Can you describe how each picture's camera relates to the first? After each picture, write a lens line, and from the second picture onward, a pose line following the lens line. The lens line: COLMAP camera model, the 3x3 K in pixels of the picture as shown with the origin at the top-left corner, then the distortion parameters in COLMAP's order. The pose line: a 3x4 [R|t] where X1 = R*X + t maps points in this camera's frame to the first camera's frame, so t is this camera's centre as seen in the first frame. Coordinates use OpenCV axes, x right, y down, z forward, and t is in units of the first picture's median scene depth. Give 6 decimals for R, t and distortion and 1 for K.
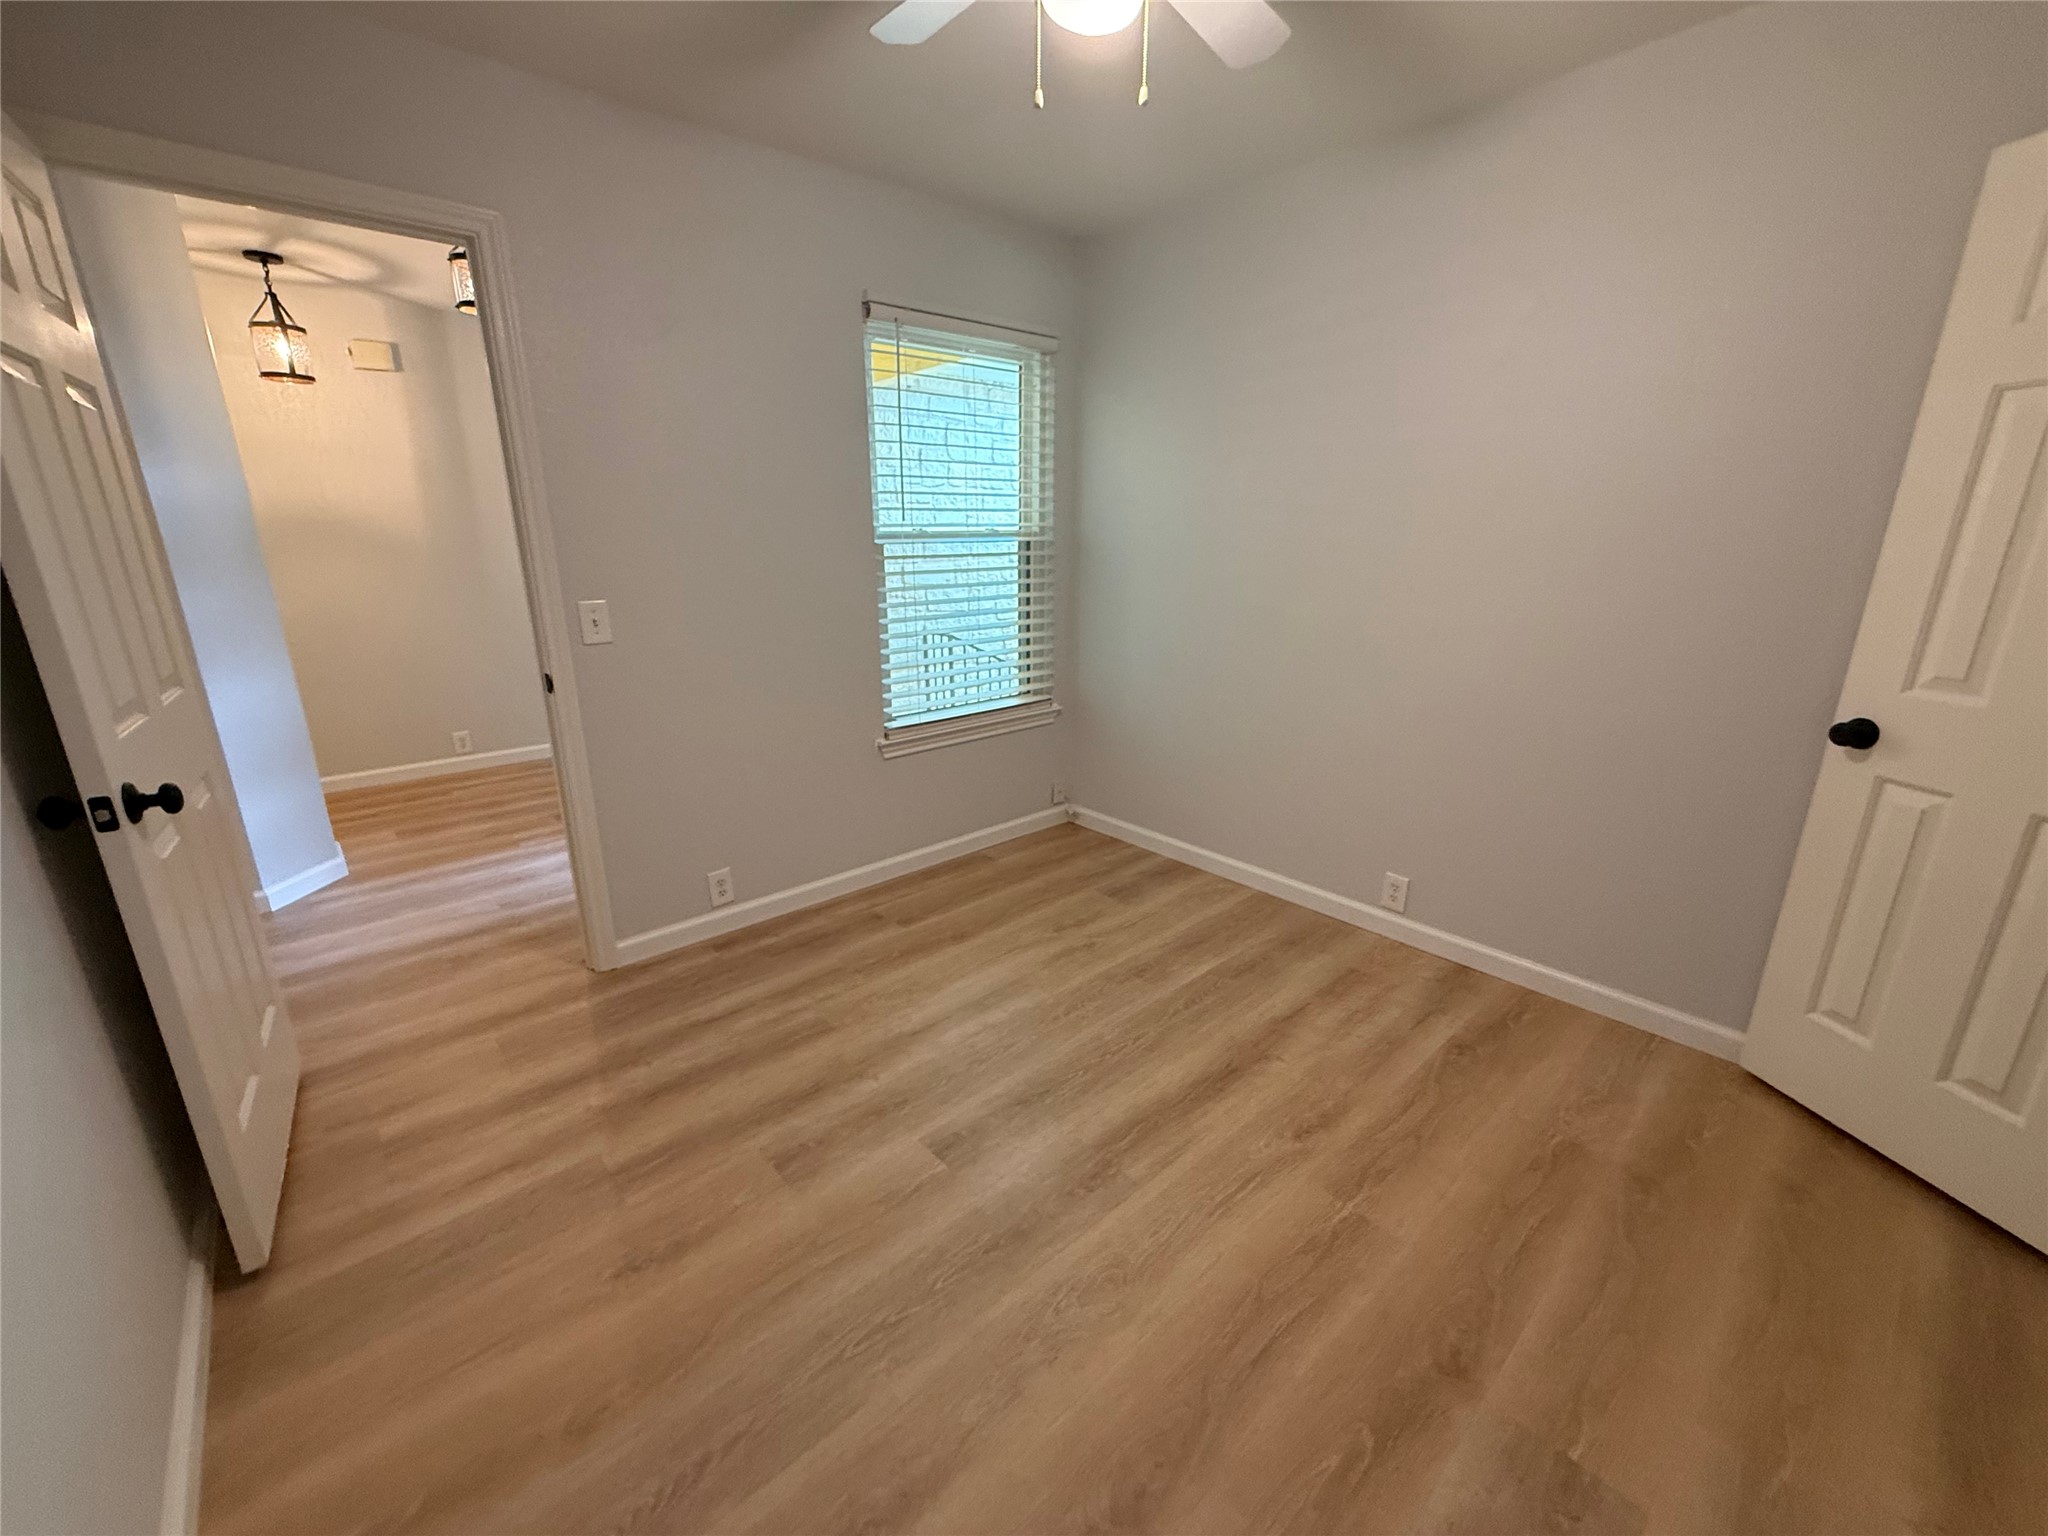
lens RADIAL K [[825.5, 0, 1018.2], [0, 825.5, 769.9], [0, 0, 1]] dist [-0.001950, 0.000311]
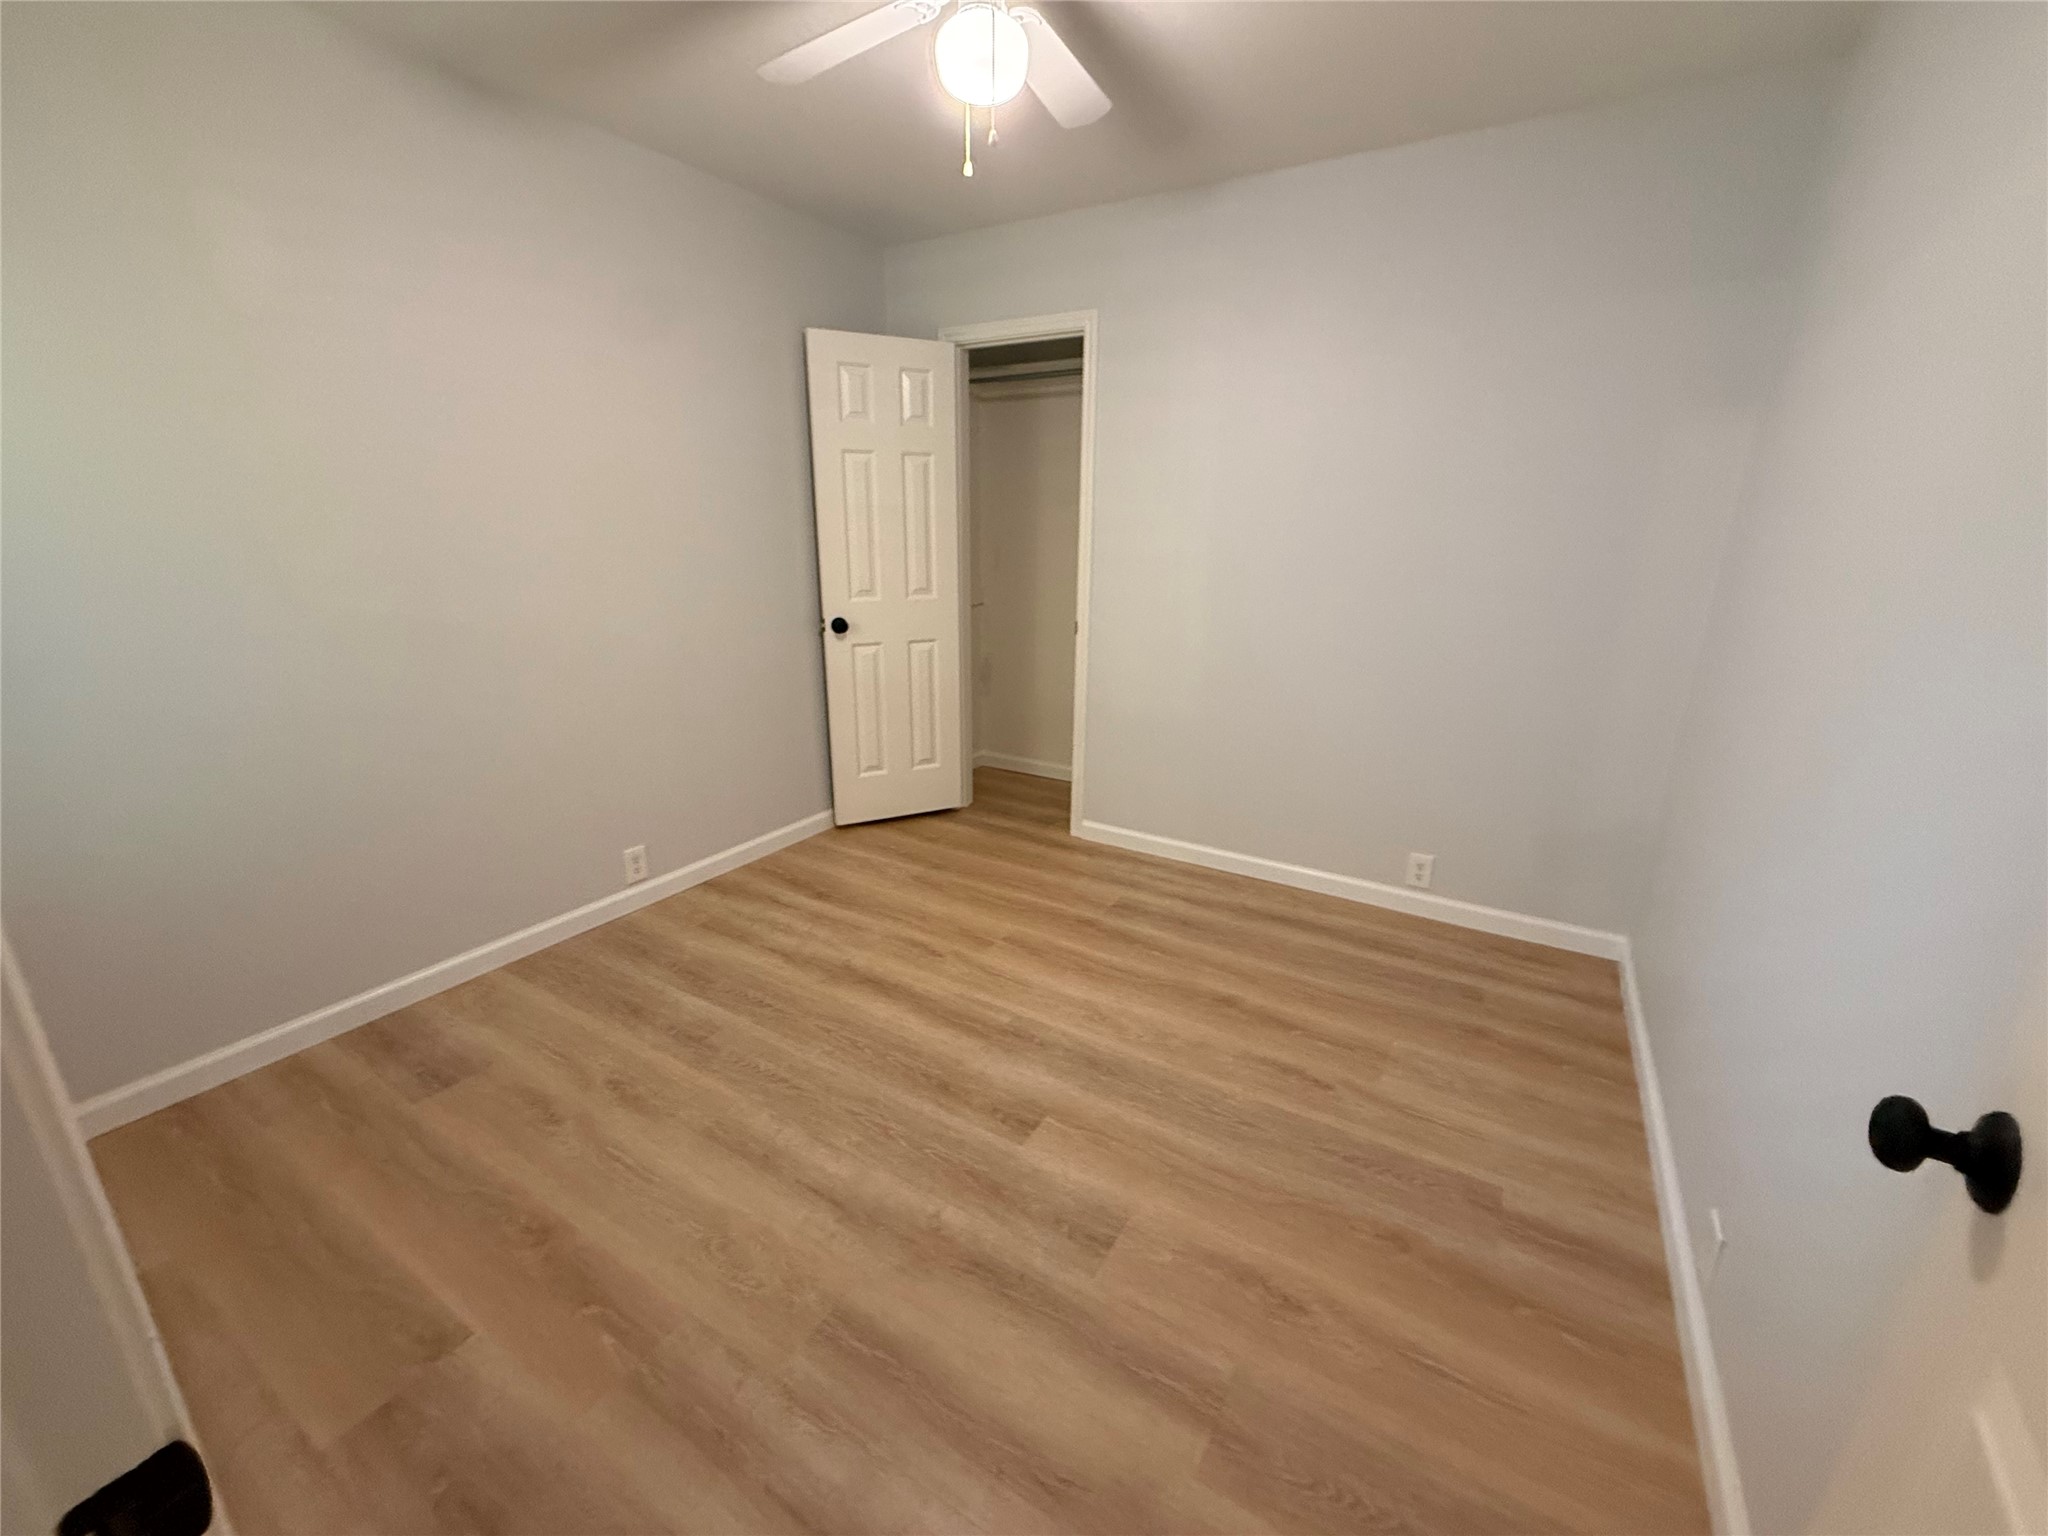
lens RADIAL K [[825.5, 0, 1018.2], [0, 825.5, 769.9], [0, 0, 1]] dist [-0.001950, 0.000311]
pose [[-0.293012, -0.276689, 0.915198, -0.784935], [0.261752, 0.897427, 0.355120, -0.262551], [-0.919581, 0.343609, -0.190533, 0.915554]]
